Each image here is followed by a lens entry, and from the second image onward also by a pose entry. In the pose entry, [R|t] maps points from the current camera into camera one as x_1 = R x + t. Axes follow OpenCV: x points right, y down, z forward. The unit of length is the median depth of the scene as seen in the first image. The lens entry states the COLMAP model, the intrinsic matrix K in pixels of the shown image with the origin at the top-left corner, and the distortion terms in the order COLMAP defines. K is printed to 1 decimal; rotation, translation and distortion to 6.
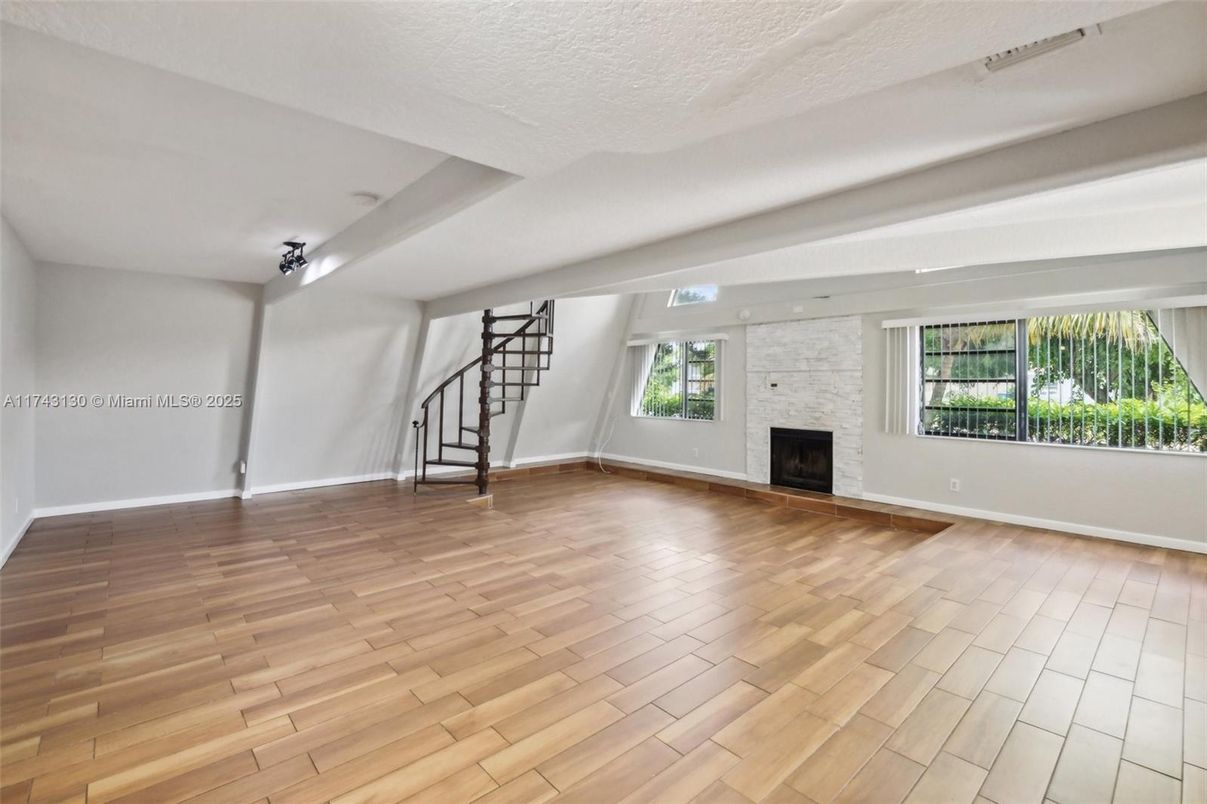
lens RADIAL K [[532.0, 0, 603.5], [0, 532.0, 390.8], [0, 0, 1]] dist [-0.003194, -0.000039]
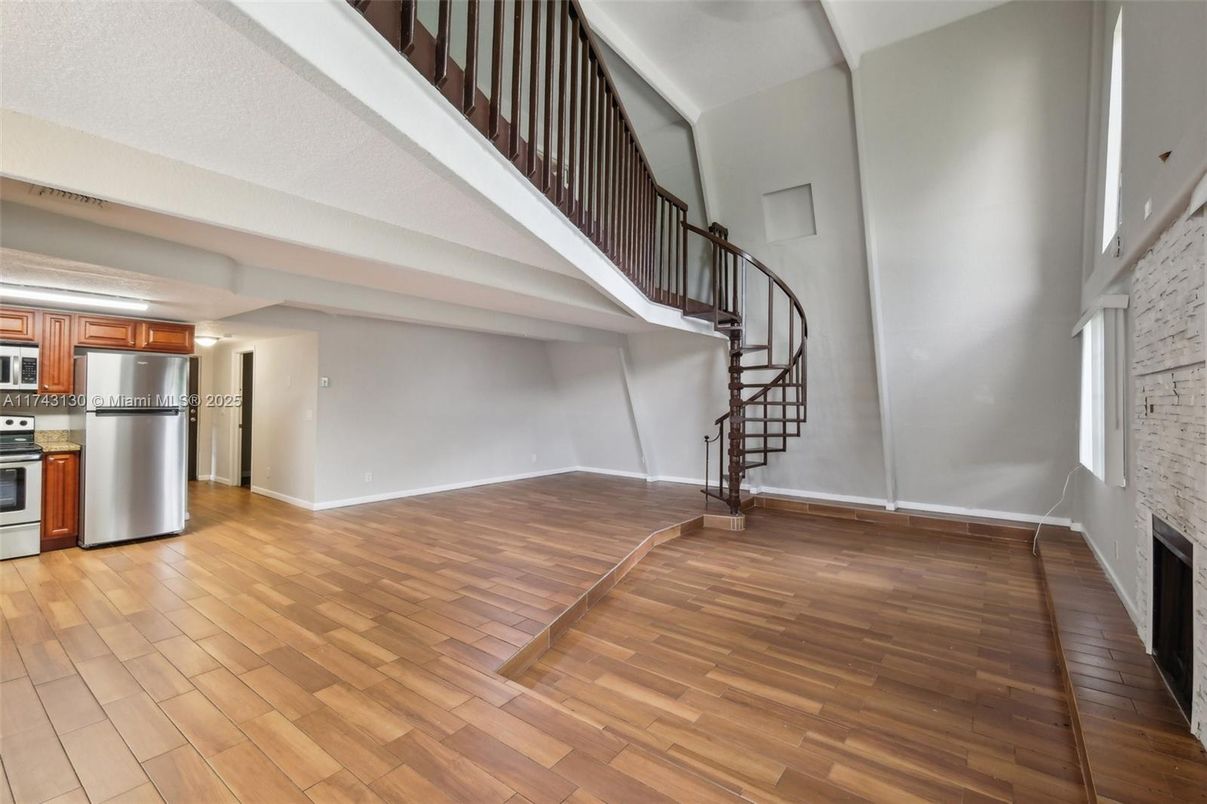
lens RADIAL K [[532.0, 0, 603.5], [0, 532.0, 390.8], [0, 0, 1]] dist [-0.003194, -0.000039]
pose [[0.200688, -0.017308, -0.979502, 1.417022], [-0.023940, 0.999459, -0.022565, -0.012828], [0.979363, 0.027978, 0.200165, 1.157595]]
